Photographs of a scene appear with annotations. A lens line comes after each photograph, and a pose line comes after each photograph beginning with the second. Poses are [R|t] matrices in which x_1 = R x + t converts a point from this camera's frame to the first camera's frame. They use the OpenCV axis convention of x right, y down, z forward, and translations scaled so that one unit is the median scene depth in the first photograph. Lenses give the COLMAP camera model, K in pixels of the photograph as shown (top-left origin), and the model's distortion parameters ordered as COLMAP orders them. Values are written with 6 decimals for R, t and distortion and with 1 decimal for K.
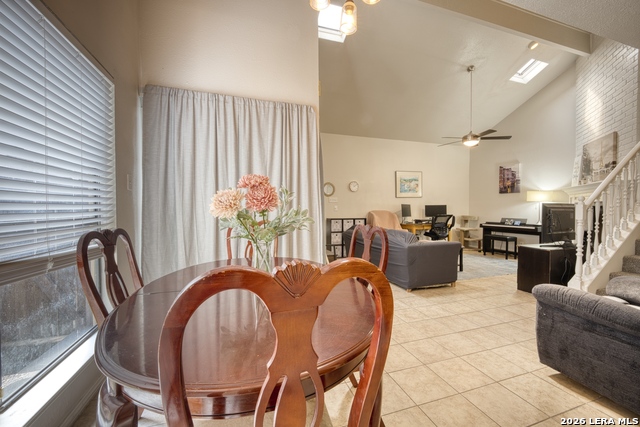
lens RADIAL K [[255.8, 0, 320.0], [0, 255.8, 213.5], [0, 0, 1]] dist [-0.012384, -0.000261]
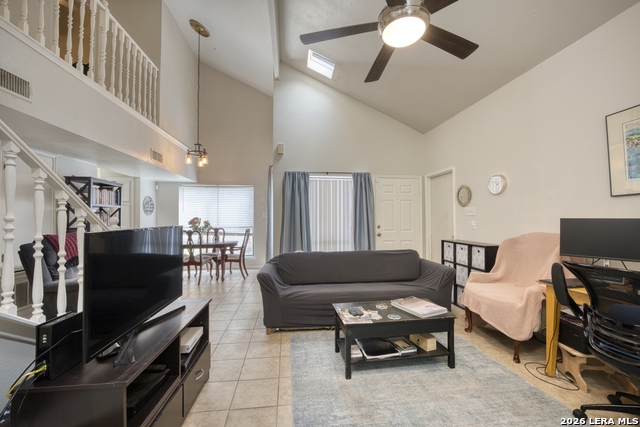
lens RADIAL K [[255.8, 0, 320.0], [0, 255.8, 213.5], [0, 0, 1]] dist [-0.012384, -0.000261]
pose [[-0.174583, -0.020508, -0.984429, 0.716696], [-0.016287, 0.999706, -0.017937, -0.031745], [0.984508, 0.012902, -0.174866, 0.738006]]
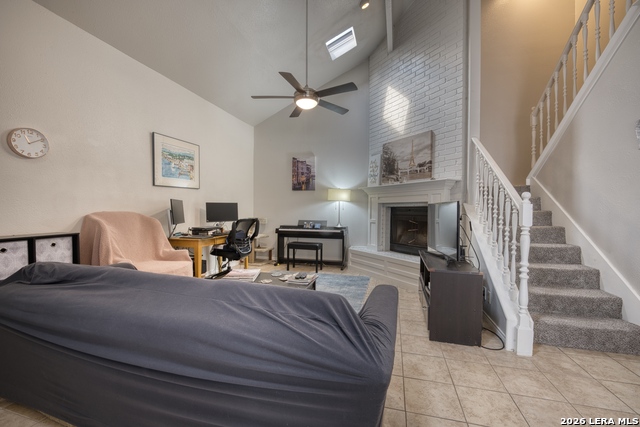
lens RADIAL K [[255.8, 0, 320.0], [0, 255.8, 213.5], [0, 0, 1]] dist [-0.012384, -0.000261]
pose [[0.550941, -0.011826, 0.834460, 0.066782], [0.010835, 0.999917, 0.007017, -0.009228], [-0.834474, 0.005176, 0.551024, 0.494793]]
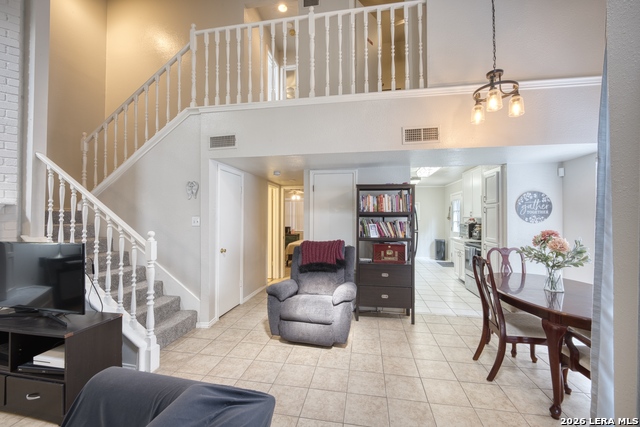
lens RADIAL K [[255.8, 0, 320.0], [0, 255.8, 213.5], [0, 0, 1]] dist [-0.012384, -0.000261]
pose [[-0.880677, 0.008840, 0.473635, 0.074033], [0.008349, 0.999960, -0.003139, -0.052491], [-0.473643, 0.001190, -0.880716, 0.662237]]
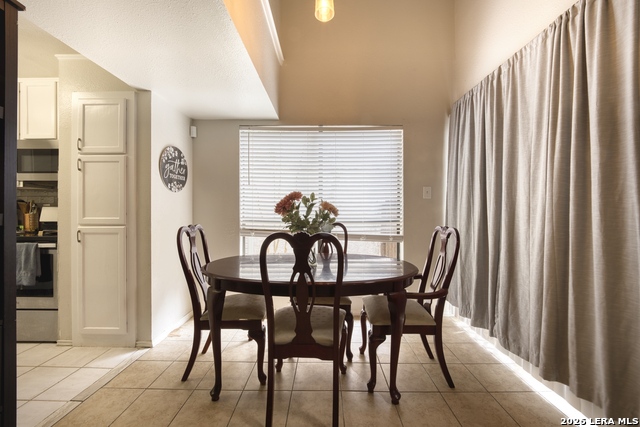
lens RADIAL K [[255.8, 0, 320.0], [0, 255.8, 213.5], [0, 0, 1]] dist [-0.012384, -0.000261]
pose [[-0.324912, 0.010354, -0.945687, 0.222317], [-0.022331, 0.999577, 0.018616, -0.009573], [0.945480, 0.027167, -0.324544, 0.309903]]
